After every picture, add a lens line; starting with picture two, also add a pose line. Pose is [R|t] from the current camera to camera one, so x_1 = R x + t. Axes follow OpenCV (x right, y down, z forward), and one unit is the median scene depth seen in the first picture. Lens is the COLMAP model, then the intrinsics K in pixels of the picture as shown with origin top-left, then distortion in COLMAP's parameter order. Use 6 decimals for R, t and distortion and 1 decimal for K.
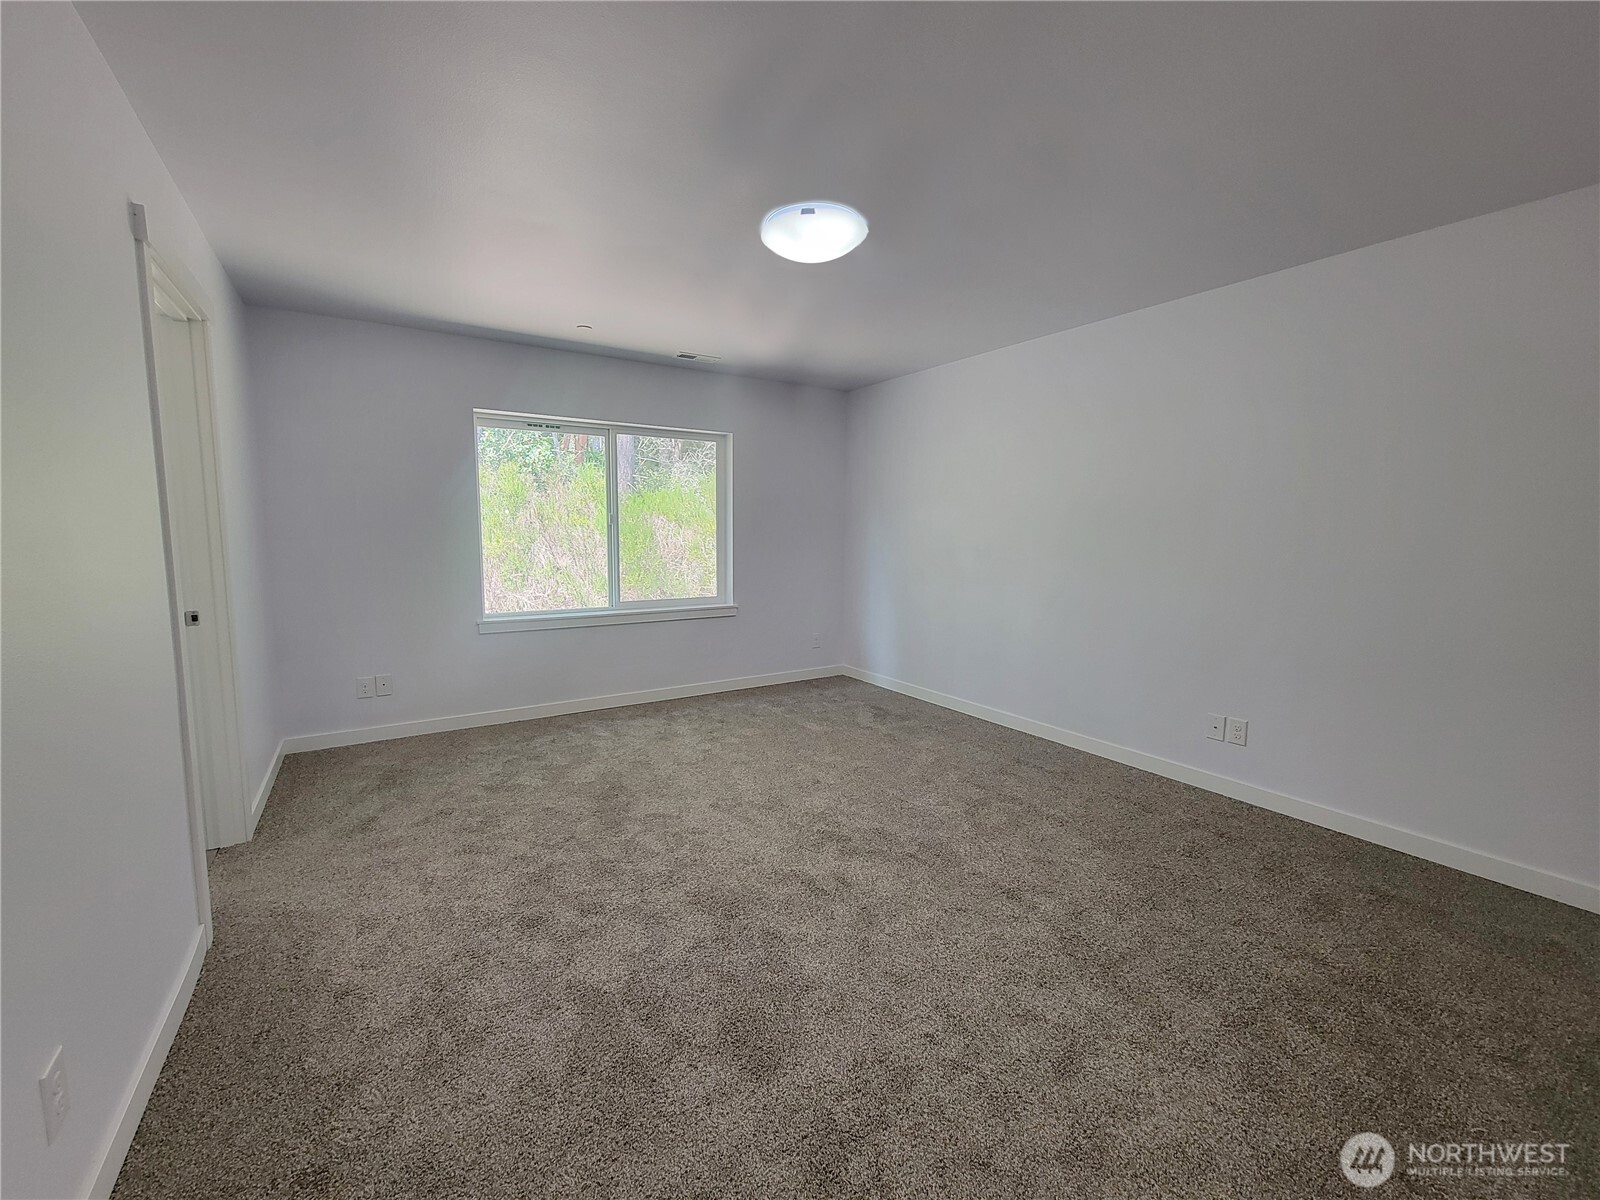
lens RADIAL K [[656.3, 0, 800.0], [0, 656.3, 600.0], [0, 0, 1]] dist [-0.000780, 0.000120]
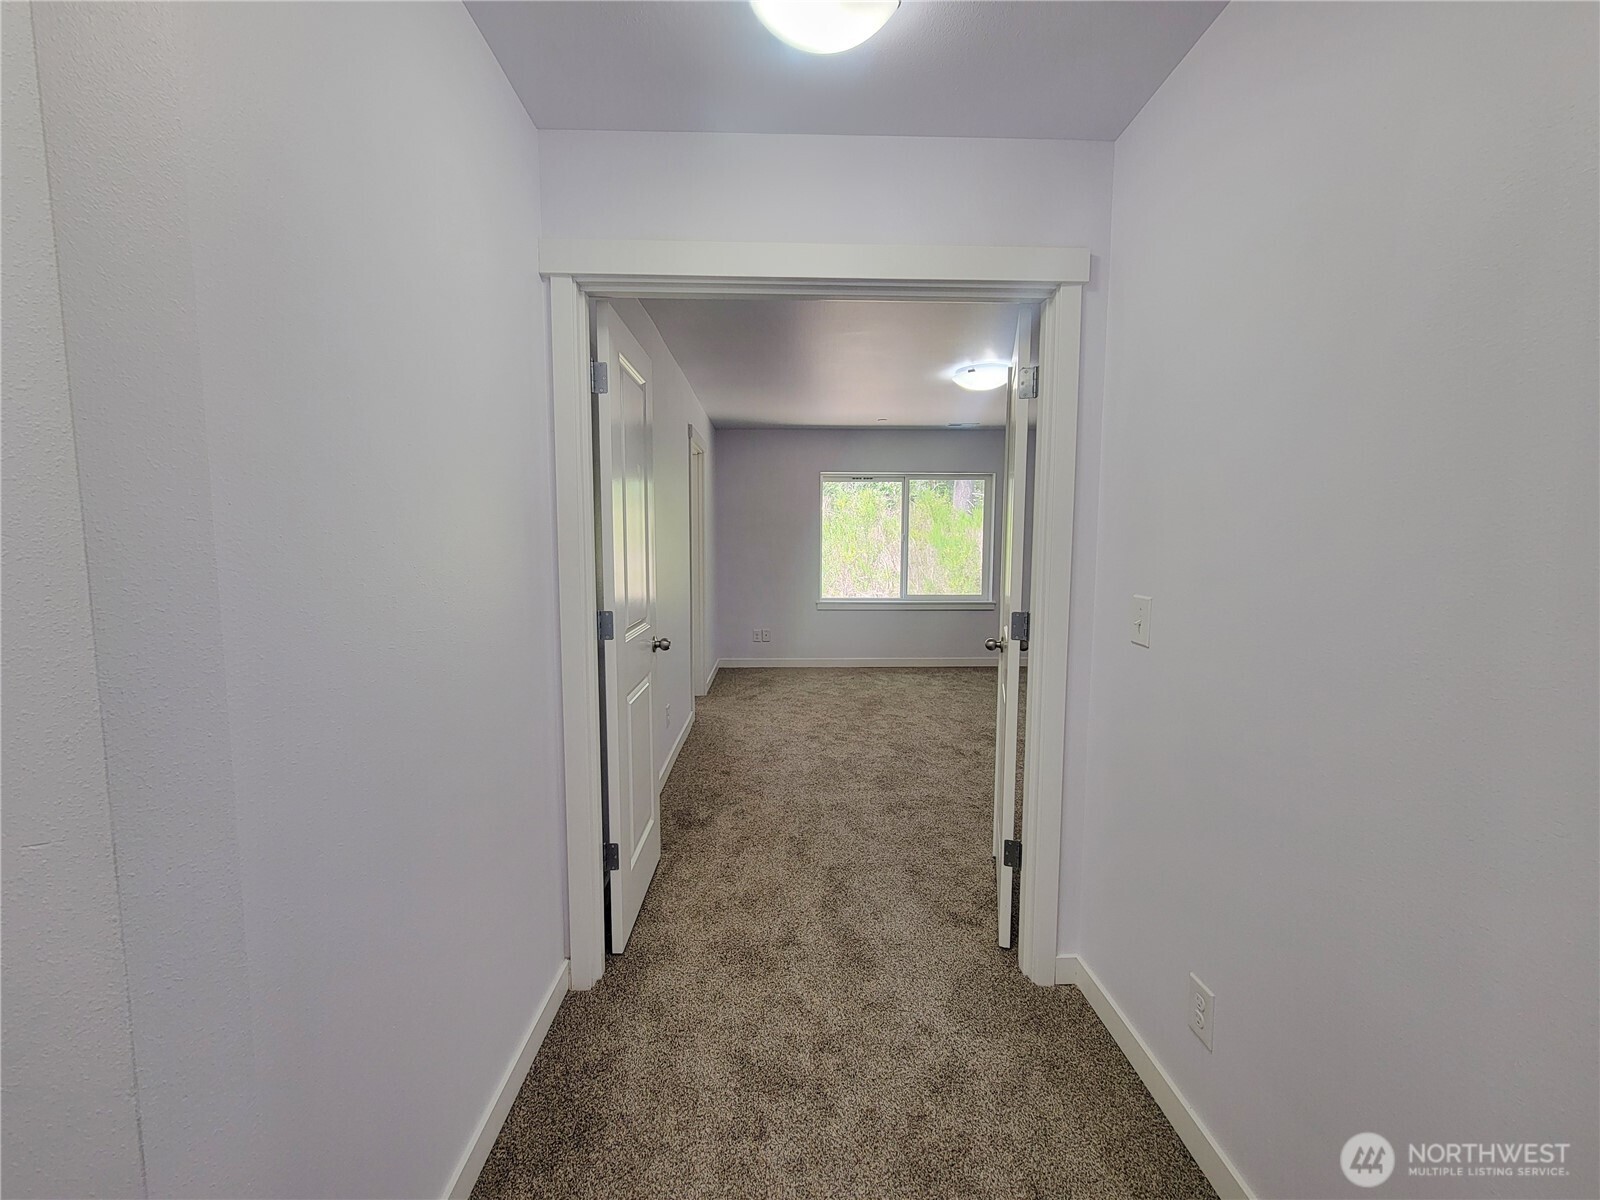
lens RADIAL K [[656.3, 0, 800.0], [0, 656.3, 600.0], [0, 0, 1]] dist [-0.000780, 0.000120]
pose [[0.856951, 0.045730, -0.513366, 0.468173], [-0.053796, 0.998552, -0.000851, 0.049303], [0.512583, 0.028346, 0.858169, -0.634284]]
